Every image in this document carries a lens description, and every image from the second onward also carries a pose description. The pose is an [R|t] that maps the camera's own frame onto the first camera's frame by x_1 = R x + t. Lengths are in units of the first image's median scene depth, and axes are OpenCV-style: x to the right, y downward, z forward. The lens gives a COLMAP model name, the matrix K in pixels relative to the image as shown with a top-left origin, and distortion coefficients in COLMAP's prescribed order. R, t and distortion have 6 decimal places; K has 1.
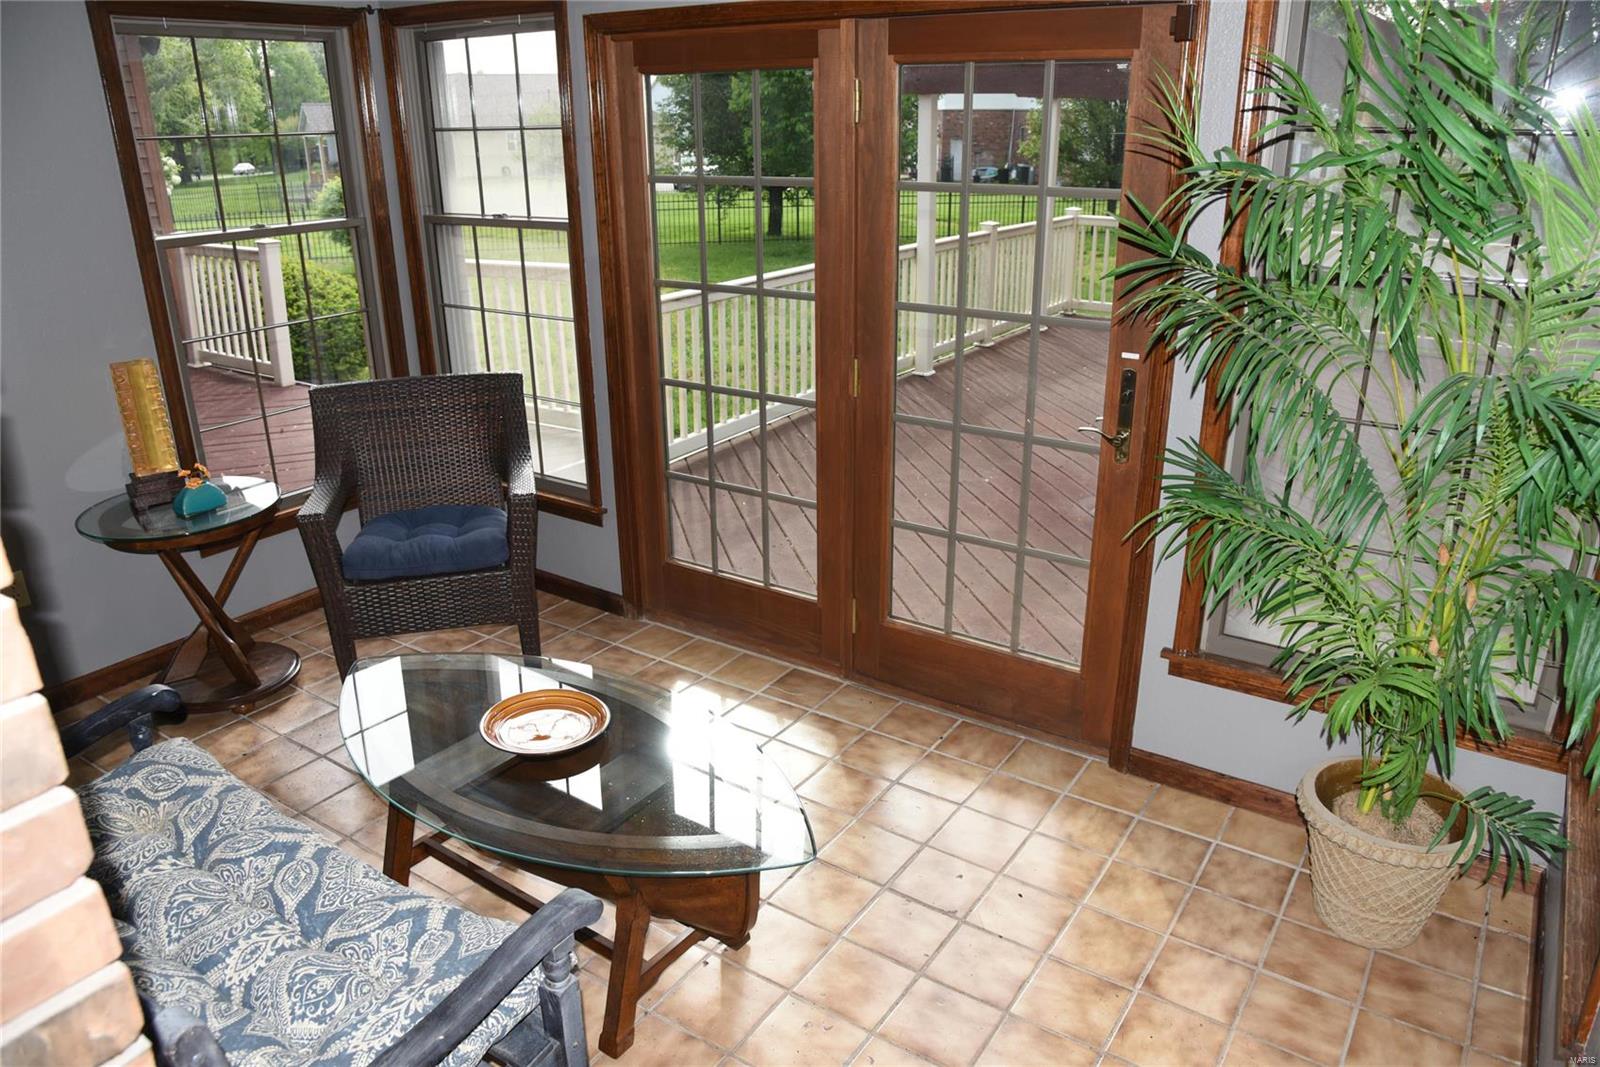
lens RADIAL K [[1103.1, 0, 801.3], [0, 1103.1, 533.8], [0, 0, 1]] dist [-0.107351, 0.055993]
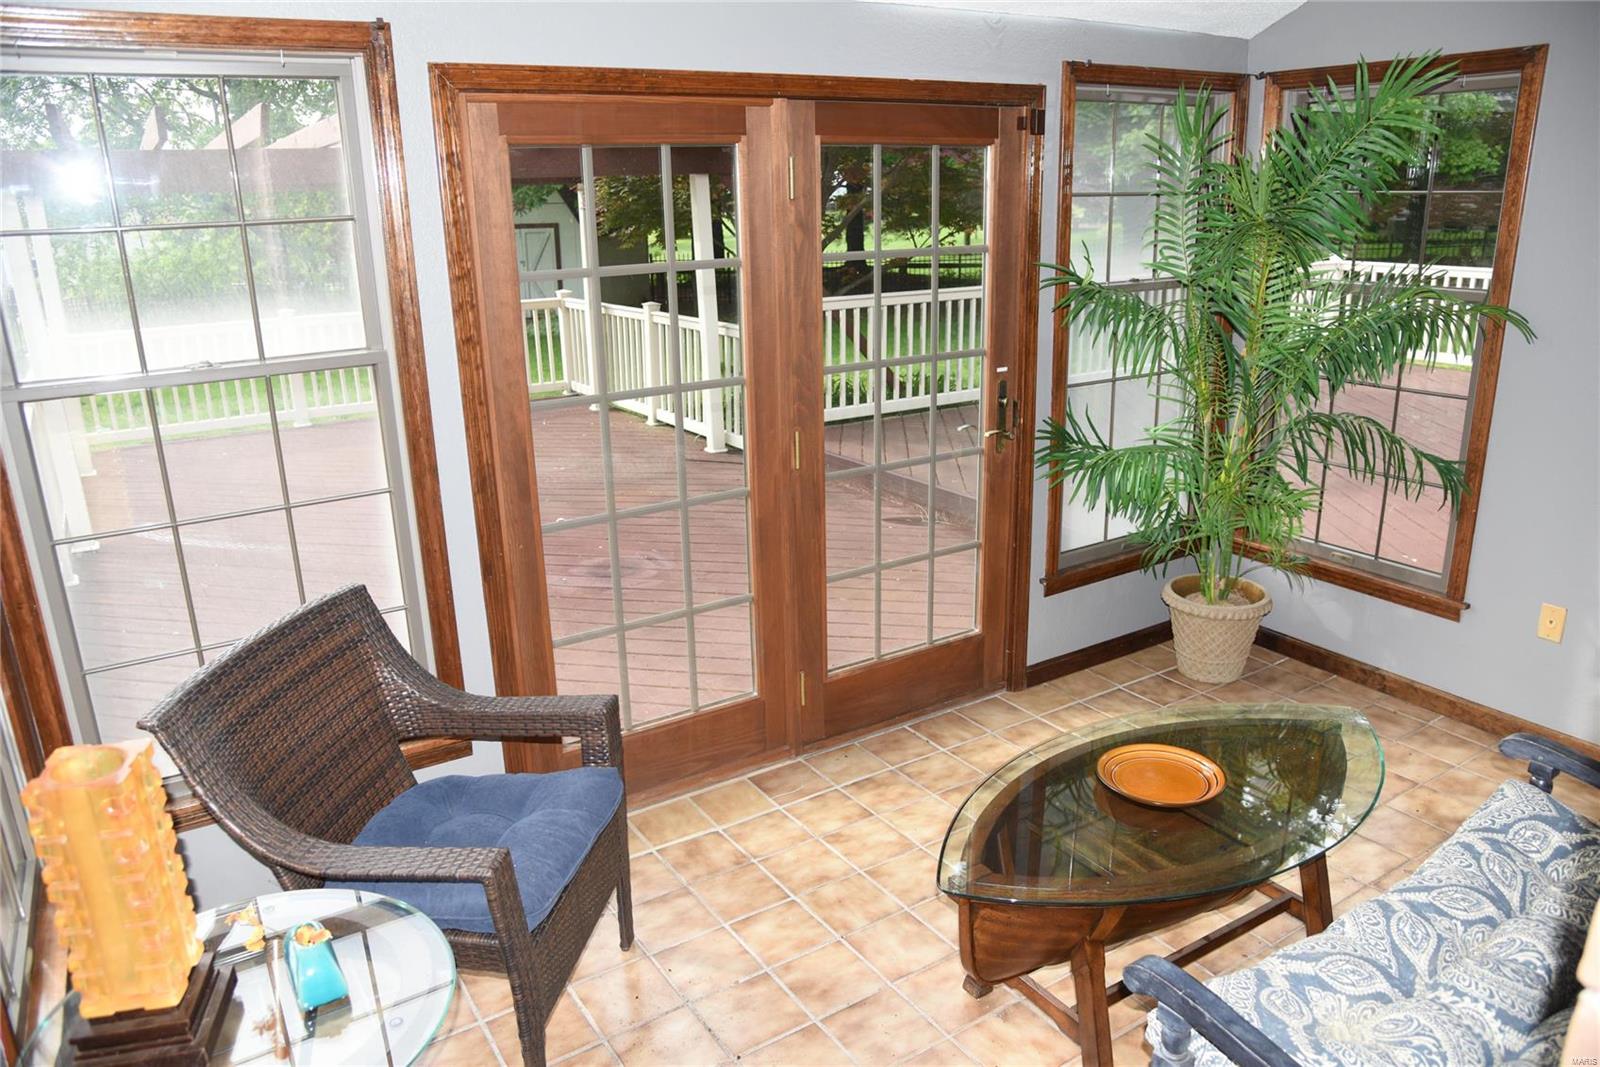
lens RADIAL K [[1103.1, 0, 800.6], [0, 1103.1, 532.3], [0, 0, 1]] dist [-0.107351, 0.055993]
pose [[0.405984, -0.277565, 0.870709, -0.930476], [0.344119, 0.929066, 0.135717, -0.228958], [-0.846616, 0.244528, 0.472701, 0.596257]]
